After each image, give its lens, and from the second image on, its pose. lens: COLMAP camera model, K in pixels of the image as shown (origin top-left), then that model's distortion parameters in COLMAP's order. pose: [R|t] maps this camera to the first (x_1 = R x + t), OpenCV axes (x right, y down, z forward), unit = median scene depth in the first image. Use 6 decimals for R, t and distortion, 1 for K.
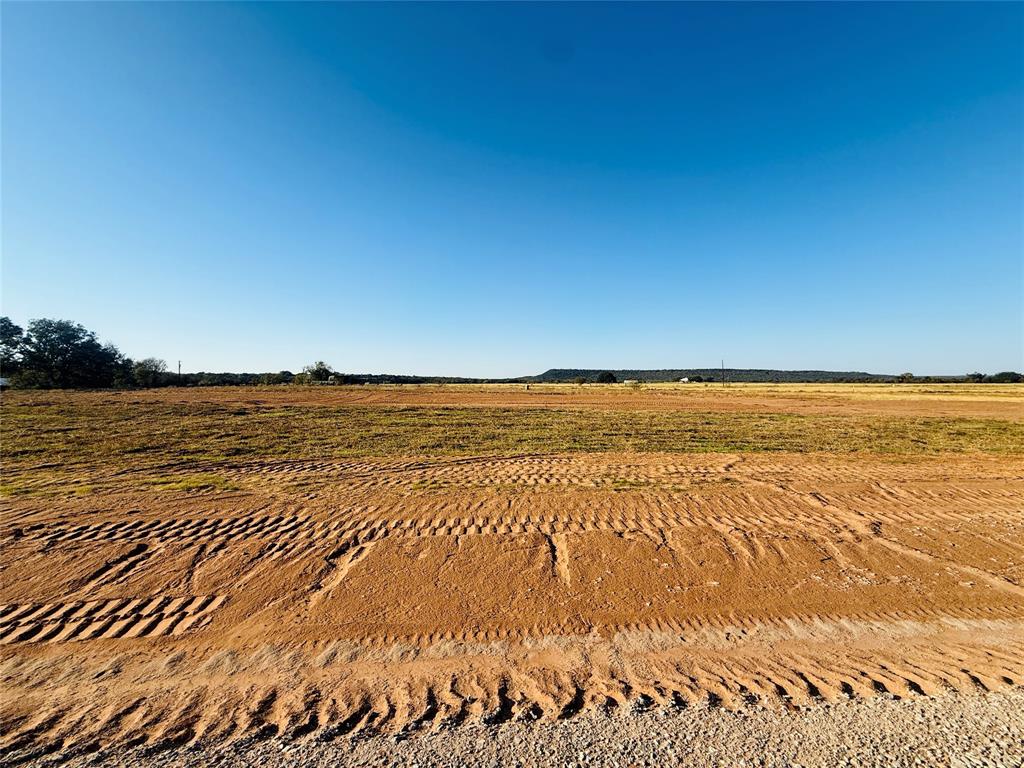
lens RADIAL K [[406.6, 0, 512.0], [0, 406.6, 384.0], [0, 0, 1]] dist [-0.000715, 0.000568]
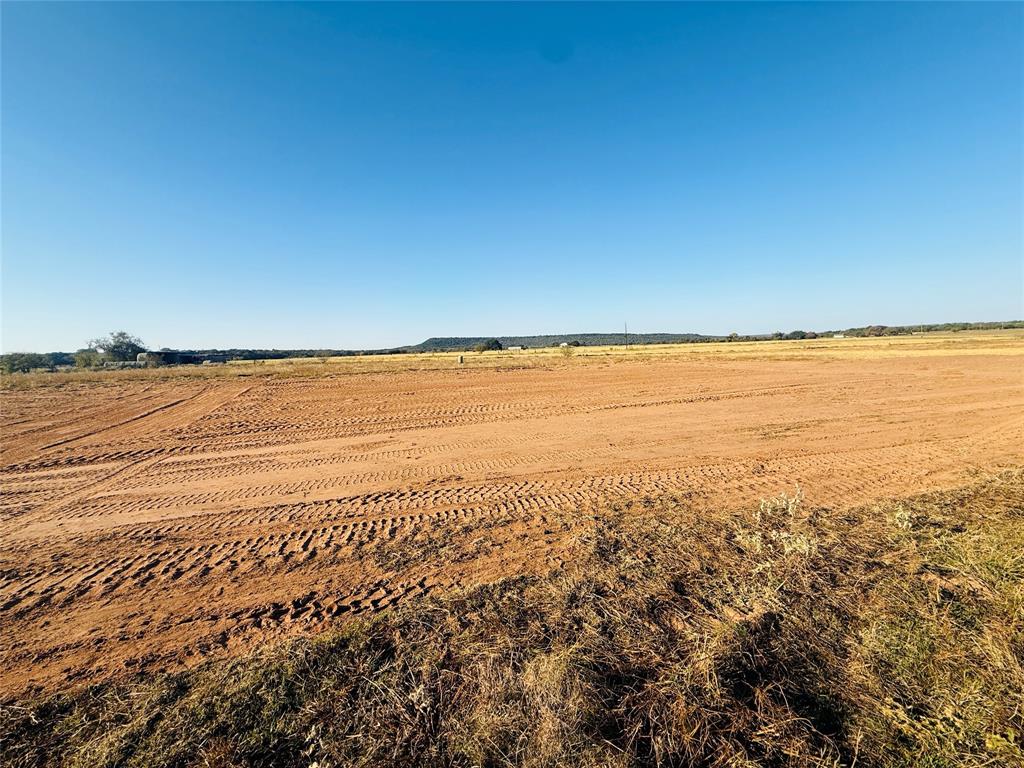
lens RADIAL K [[406.6, 0, 512.0], [0, 406.6, 384.0], [0, 0, 1]] dist [-0.000715, 0.000568]
pose [[0.956595, -0.057942, 0.285602, -0.062778], [0.035748, 0.995964, 0.082322, -0.003179], [-0.289219, -0.068540, 0.954806, 0.199630]]
